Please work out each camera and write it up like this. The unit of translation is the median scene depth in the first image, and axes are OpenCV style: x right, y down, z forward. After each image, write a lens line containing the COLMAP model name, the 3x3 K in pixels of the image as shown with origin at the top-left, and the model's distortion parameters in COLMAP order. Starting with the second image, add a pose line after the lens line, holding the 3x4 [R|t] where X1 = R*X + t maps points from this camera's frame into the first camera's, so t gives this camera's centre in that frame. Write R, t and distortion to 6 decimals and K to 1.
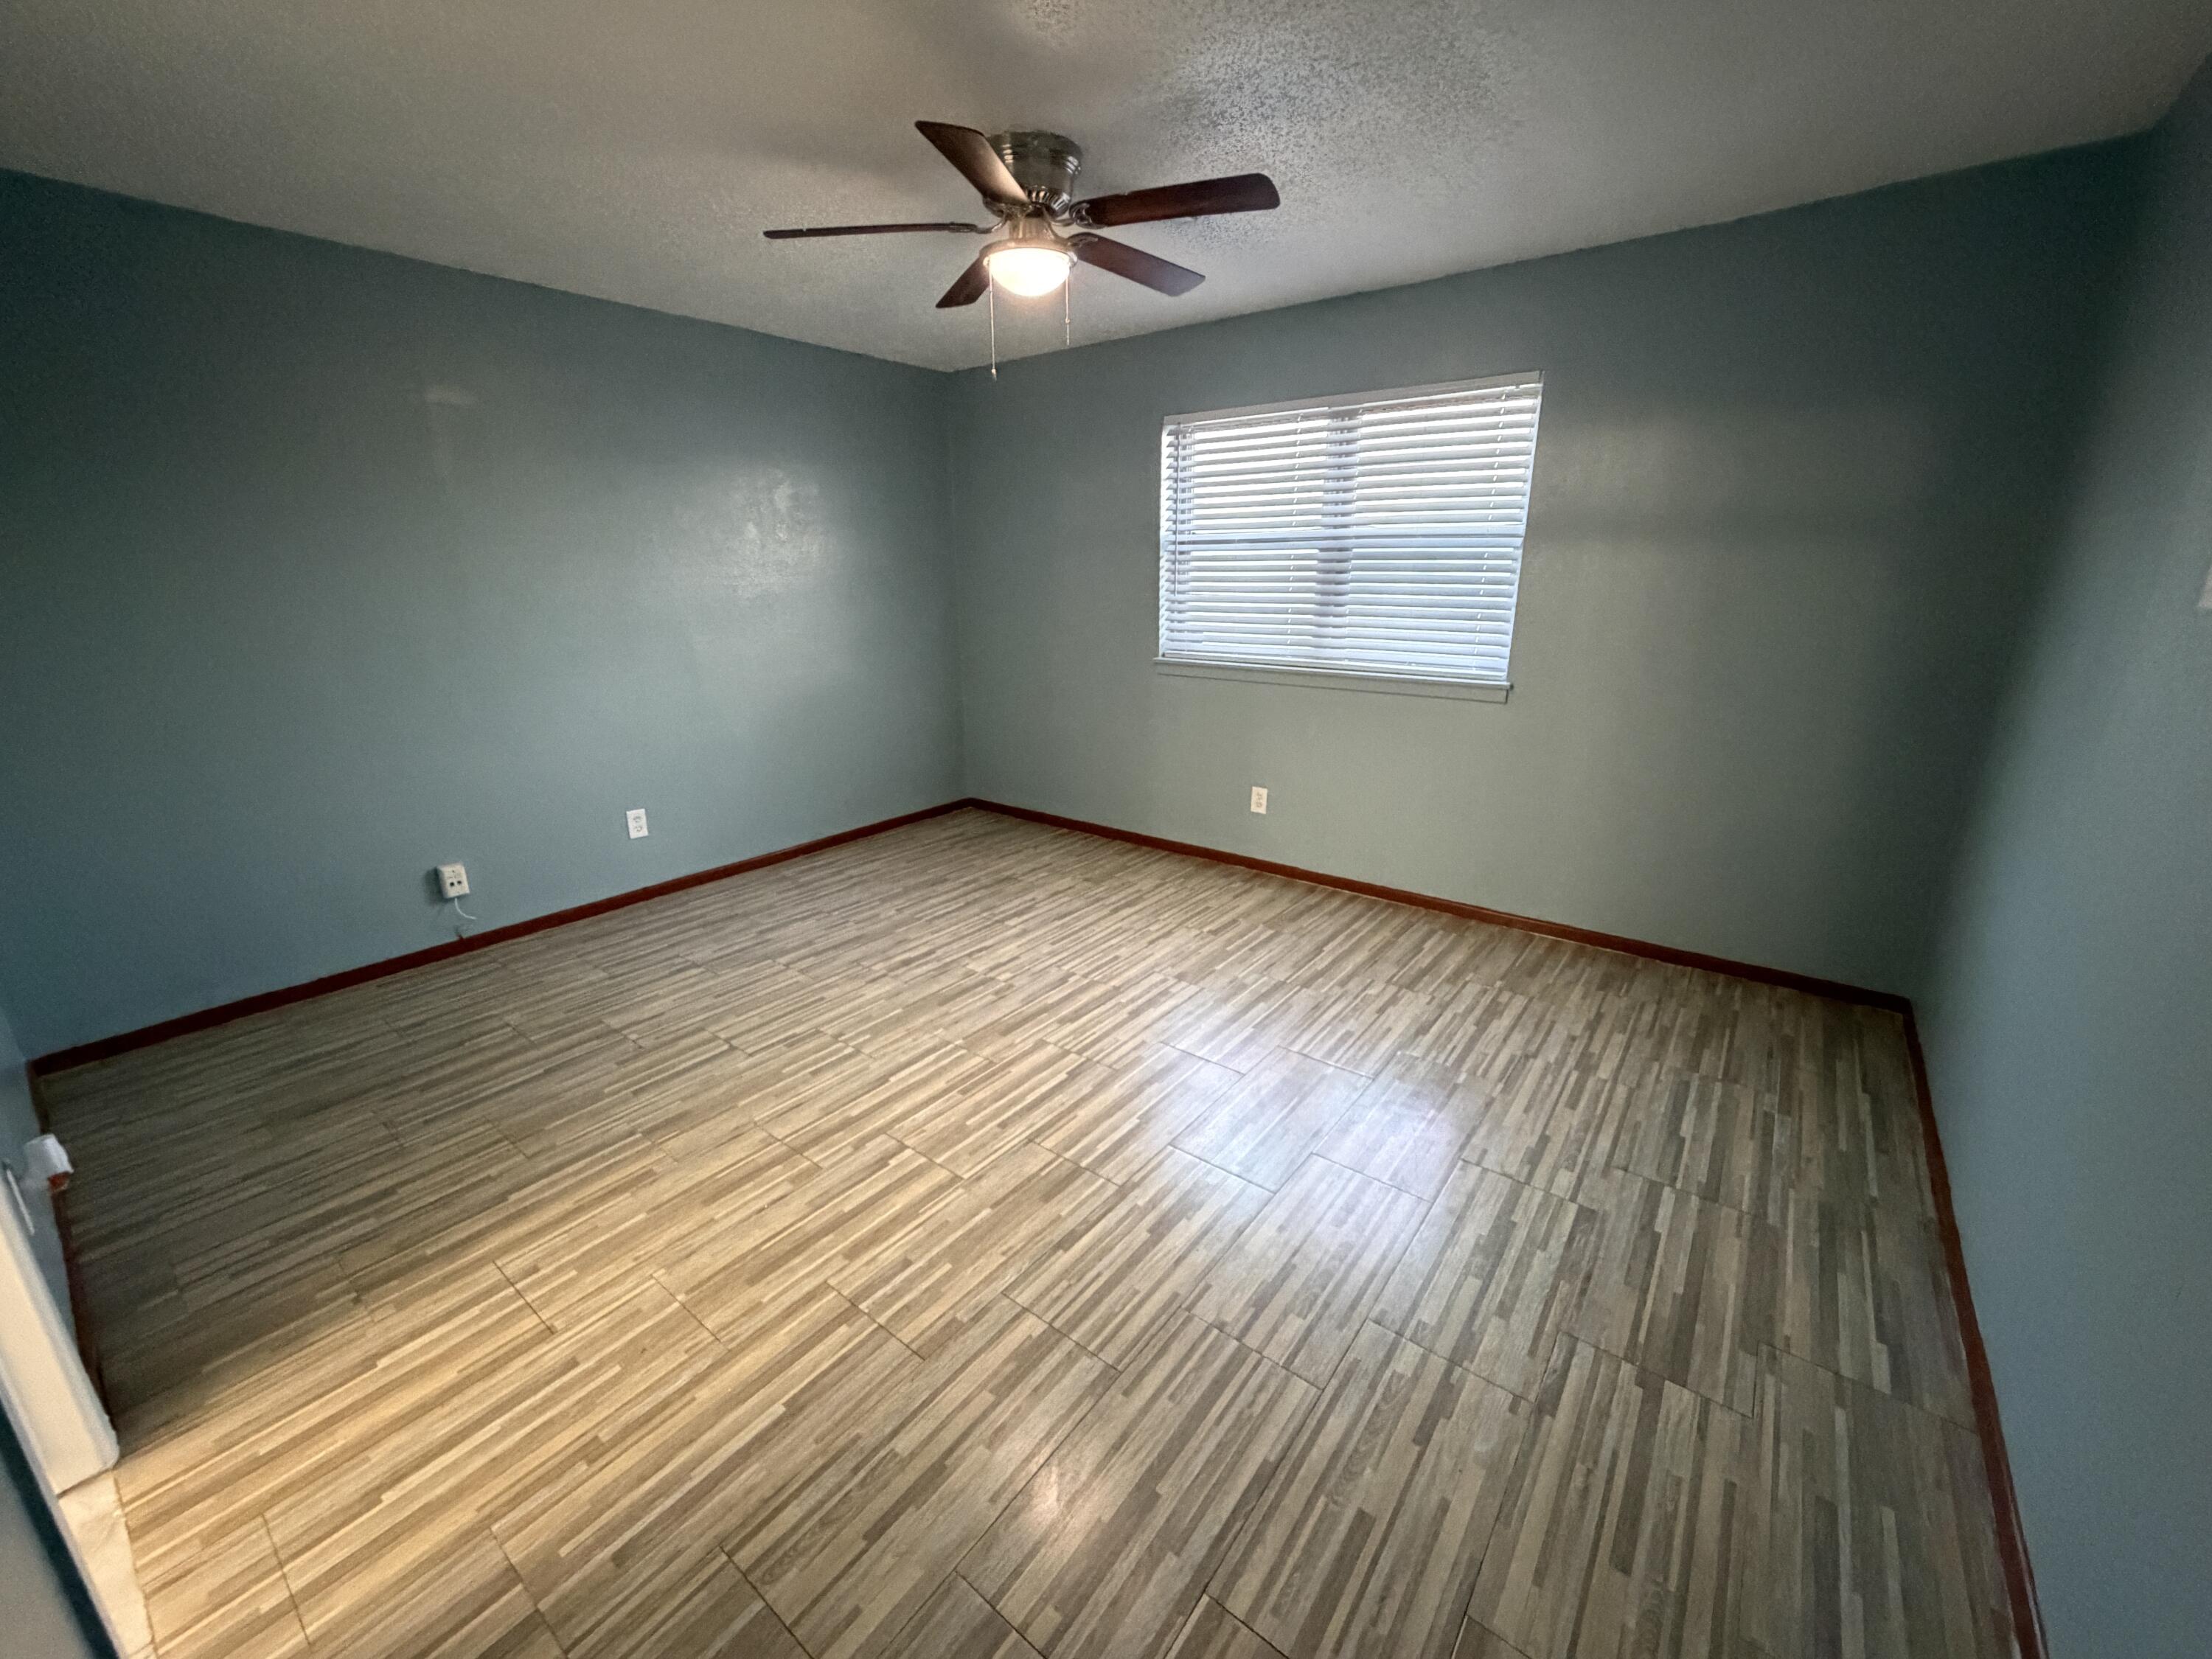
lens RADIAL K [[880.4, 0, 1105.7], [0, 880.4, 835.6], [0, 0, 1]] dist [-0.000502, -0.000258]
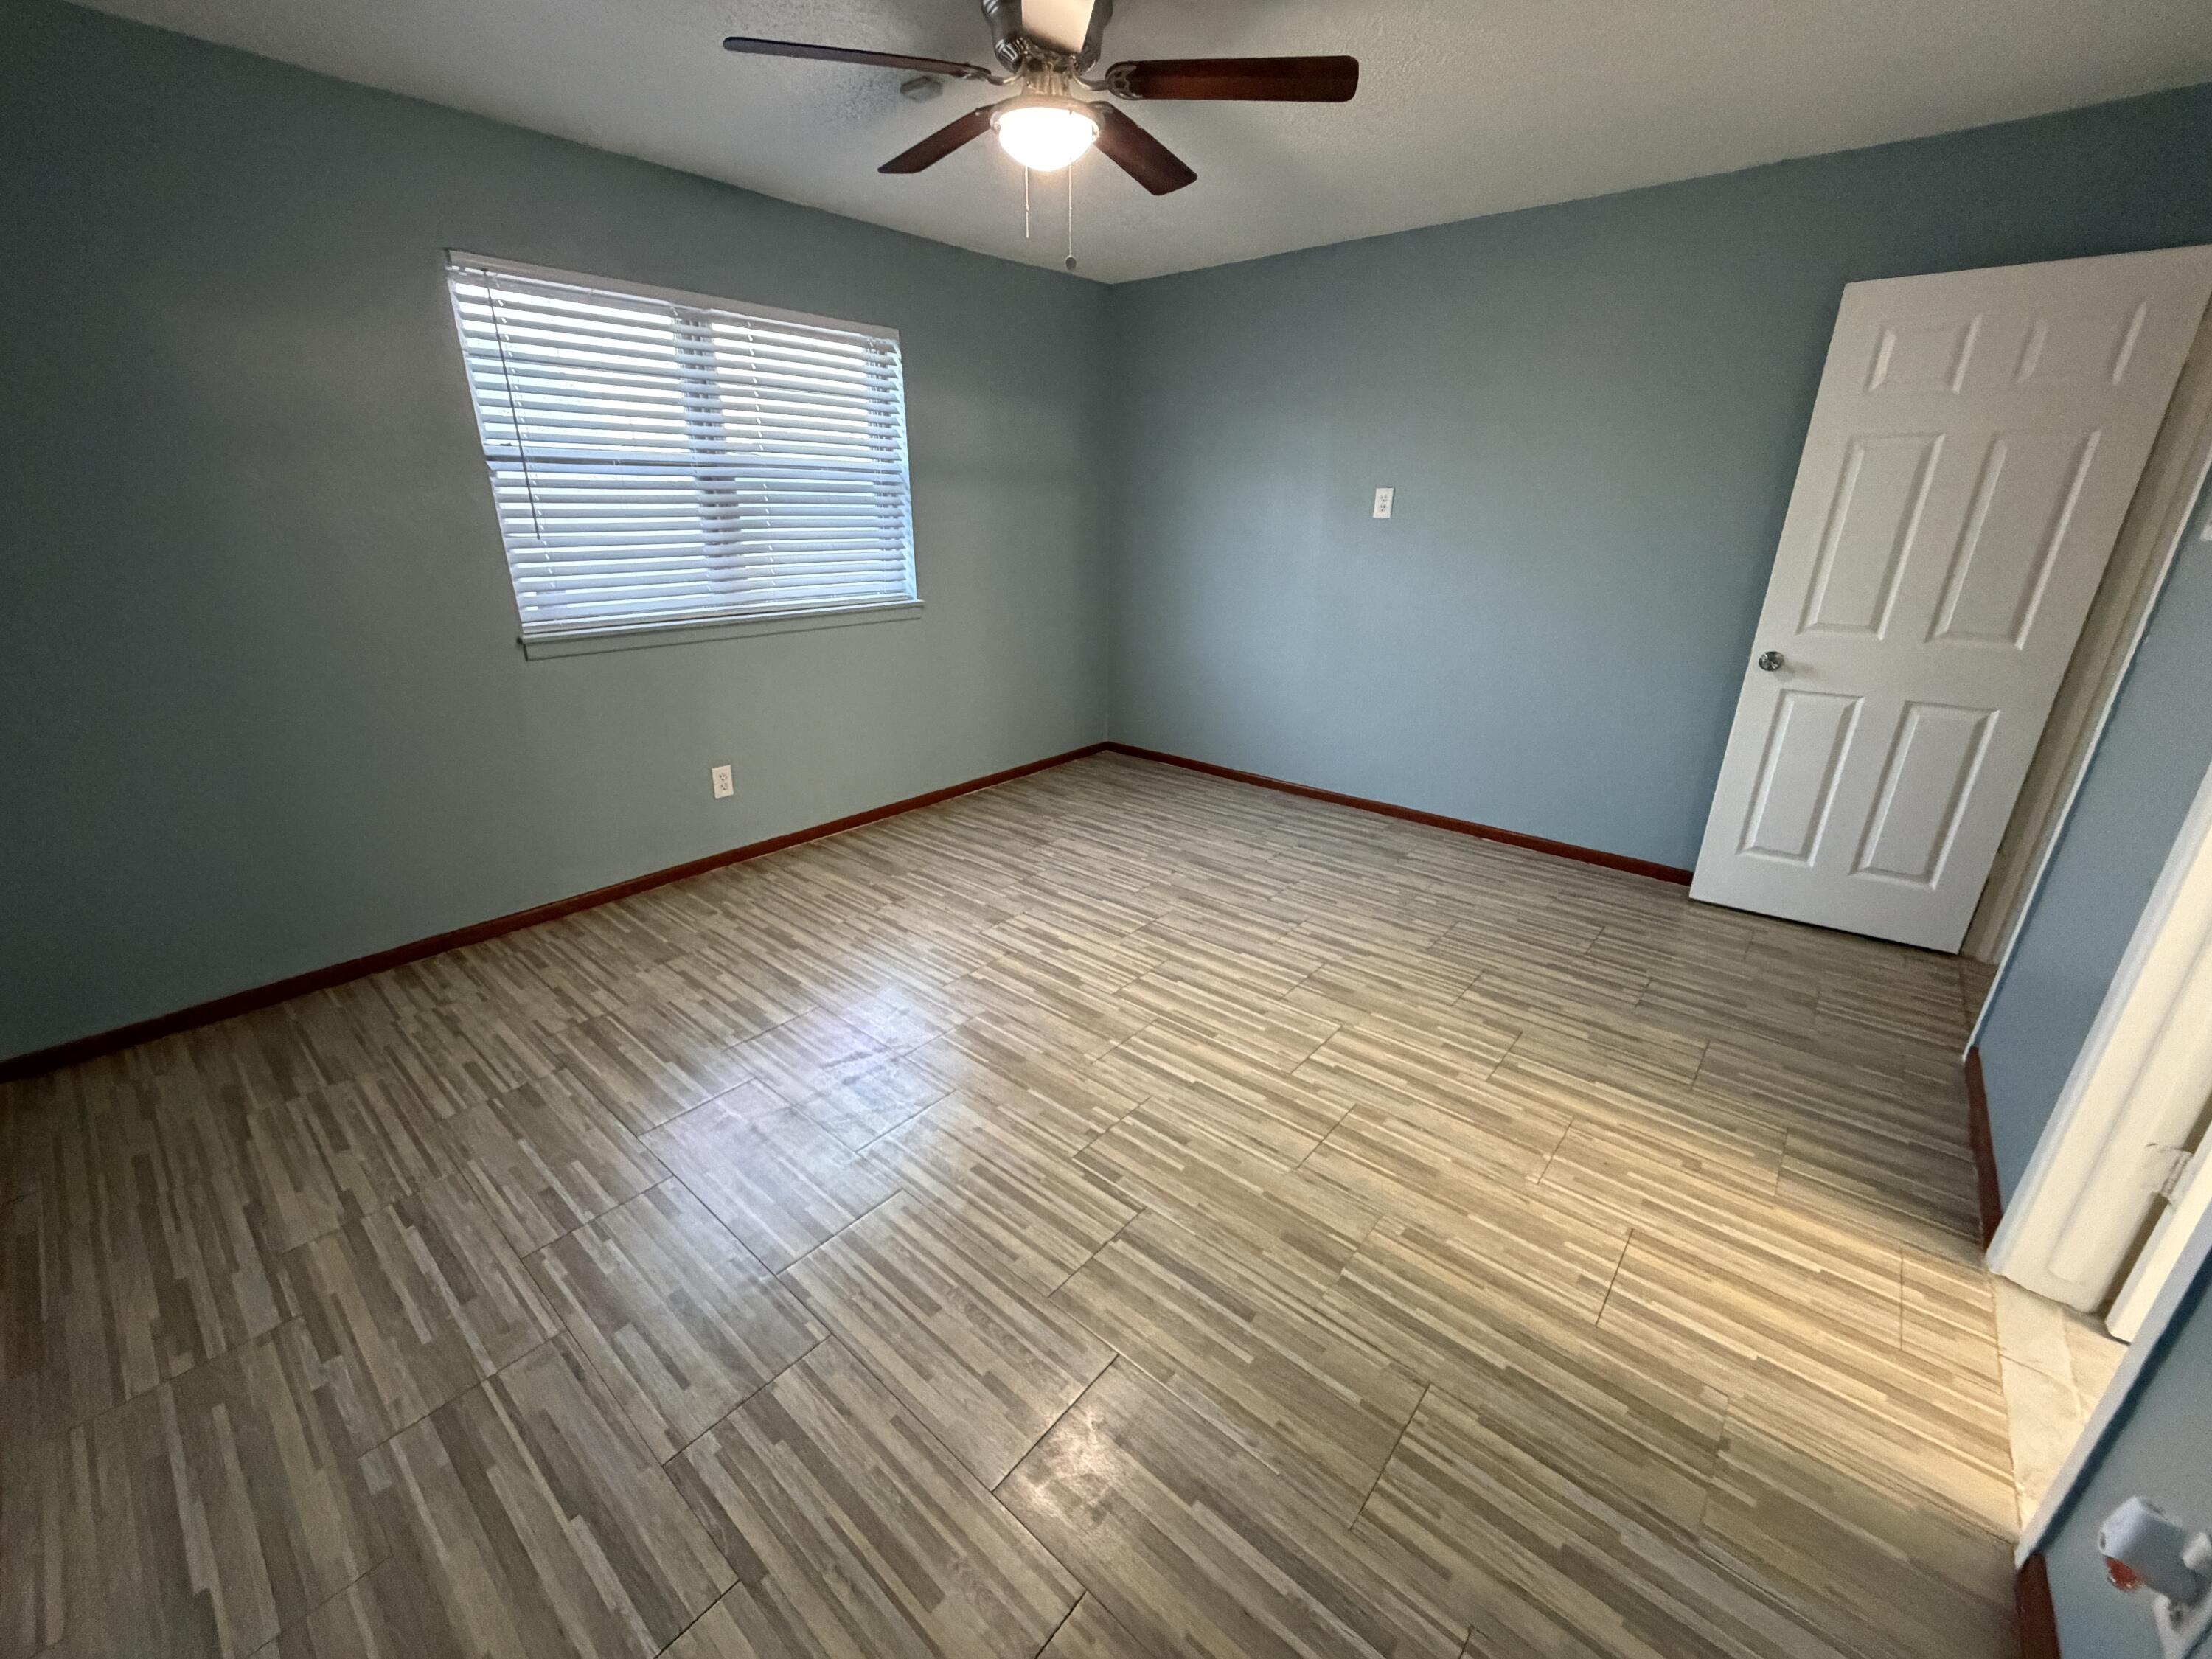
lens RADIAL K [[880.4, 0, 1093.4], [0, 880.4, 834.3], [0, 0, 1]] dist [-0.000502, -0.000258]
pose [[0.054836, -0.347487, 0.936080, -0.979855], [0.286097, 0.903651, 0.318689, -0.258978], [-0.956630, 0.250335, 0.148967, 0.881507]]
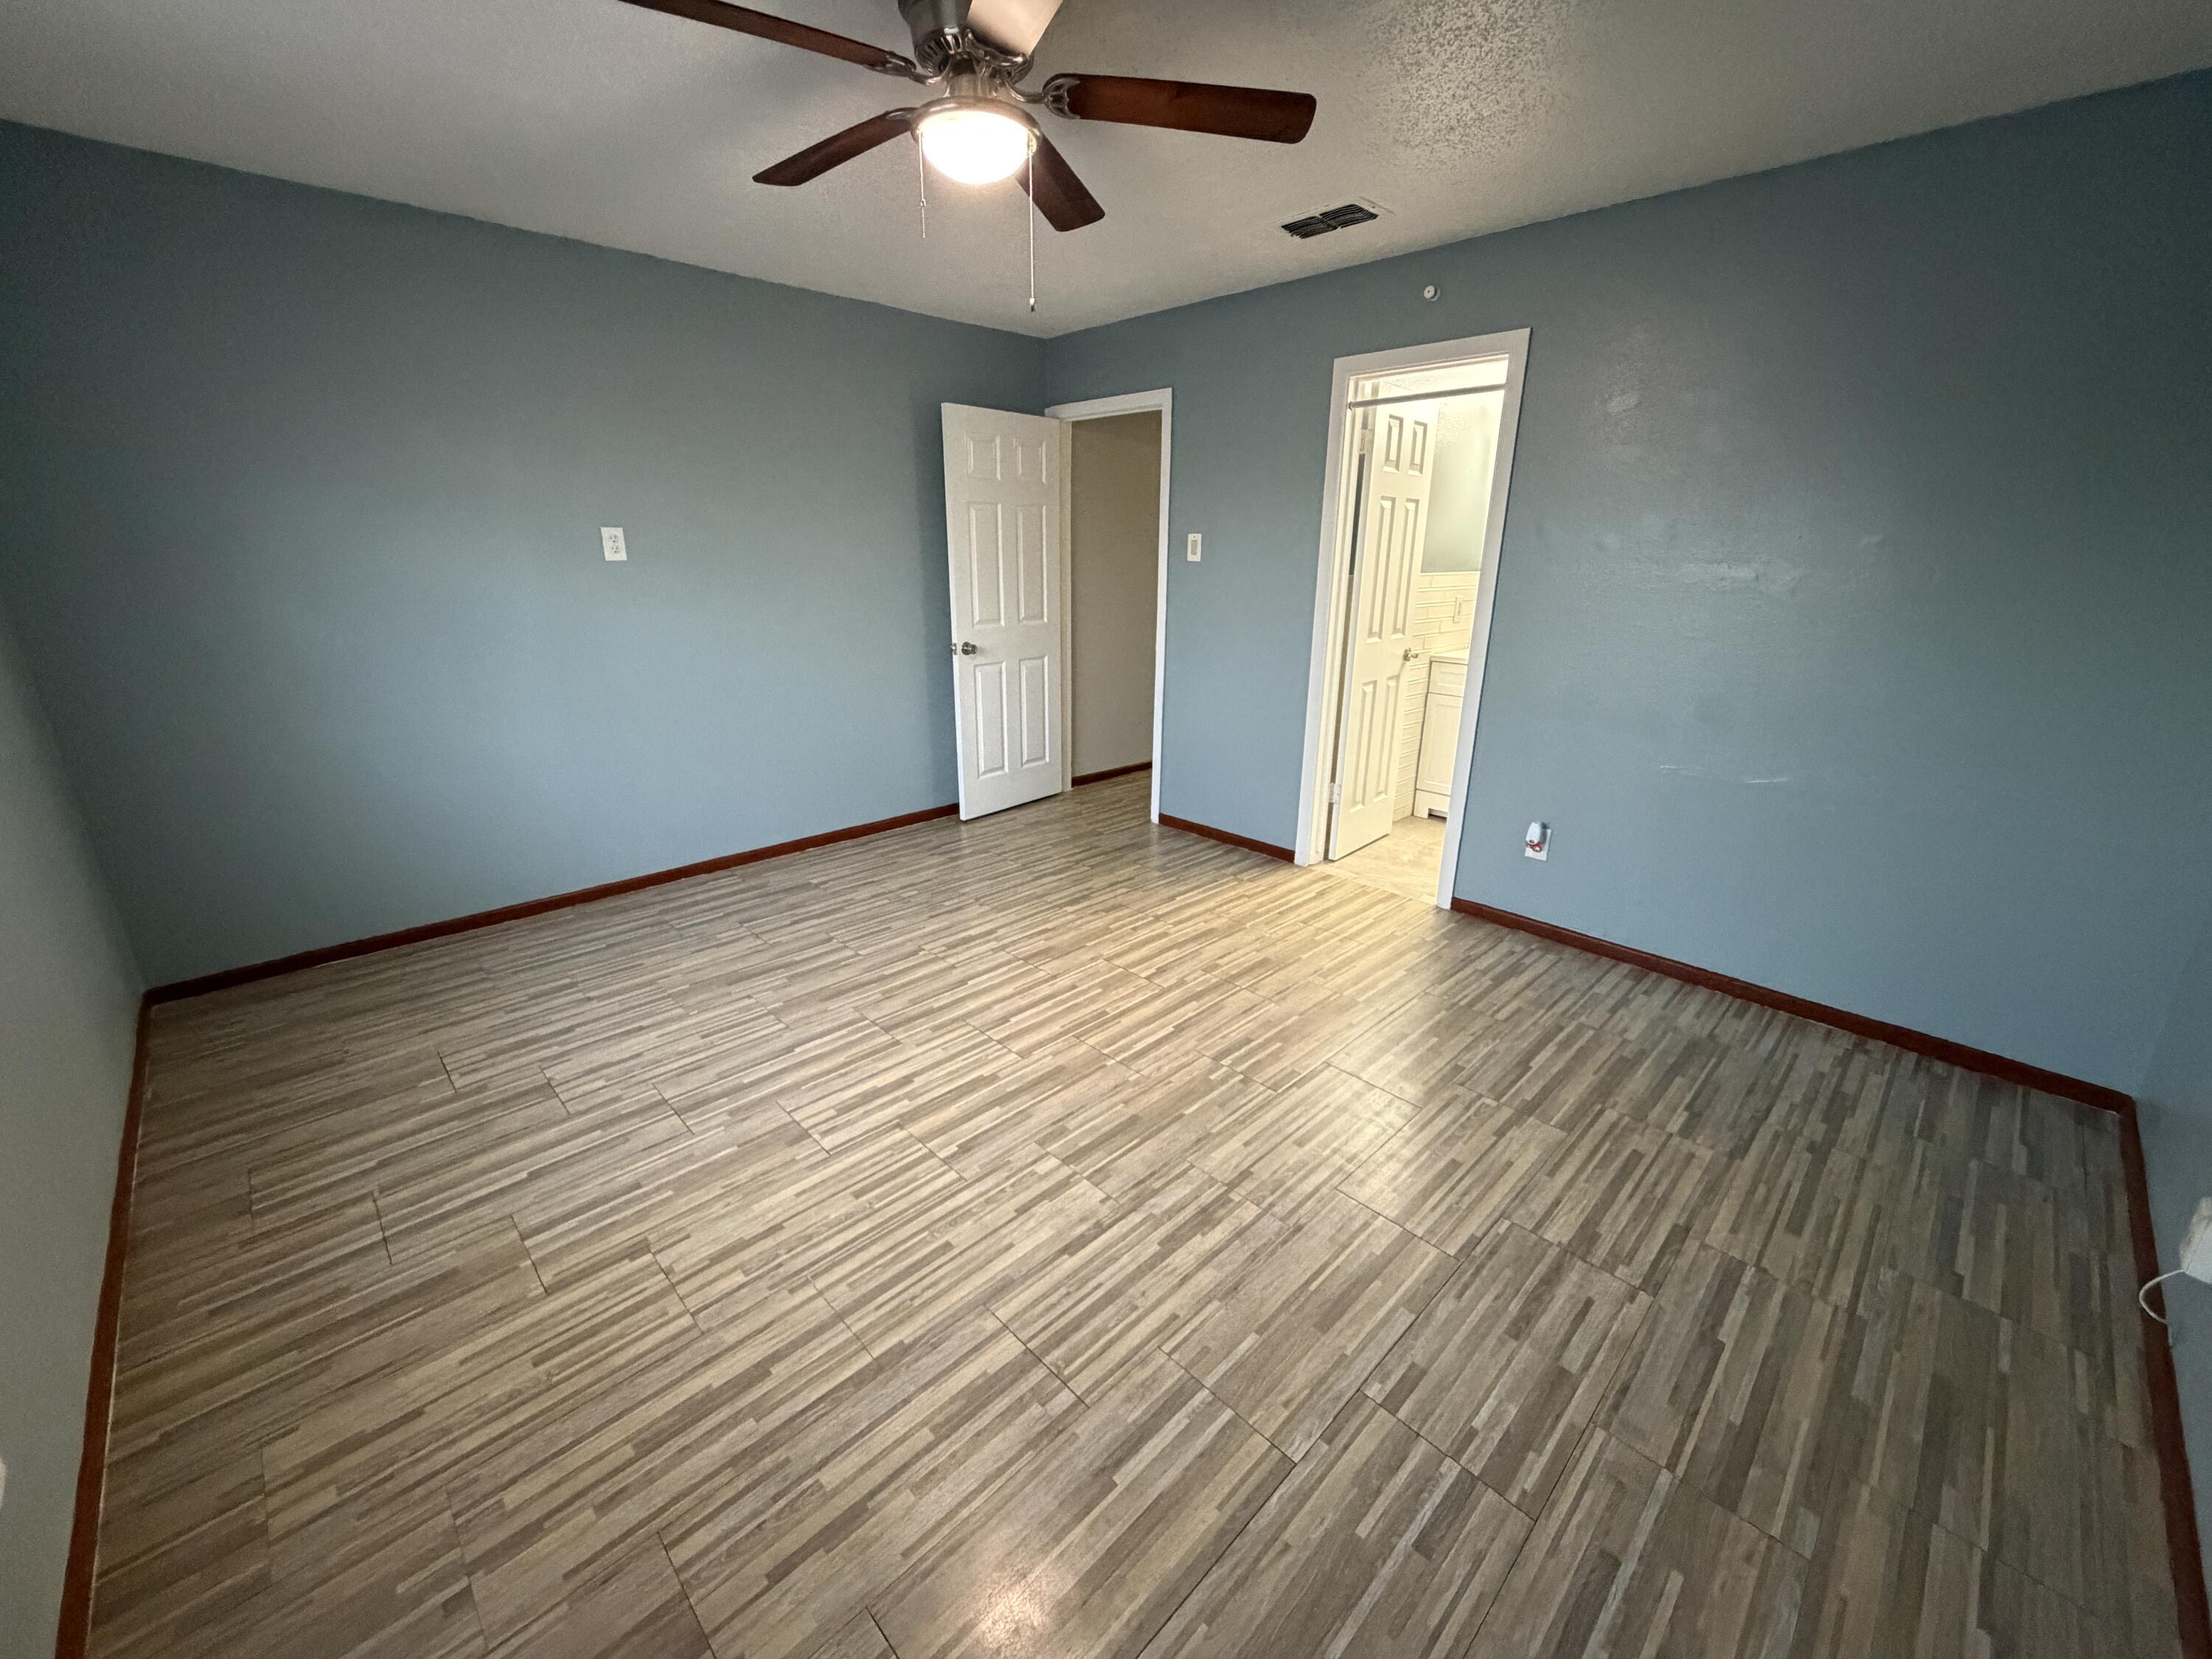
lens RADIAL K [[880.4, 0, 1103.0], [0, 880.4, 835.9], [0, 0, 1]] dist [-0.000502, -0.000258]
pose [[-0.989832, -0.045732, 0.134690, -0.287741], [0.040783, 0.815908, 0.576741, -0.521216], [-0.136270, 0.576370, -0.805747, 1.699396]]
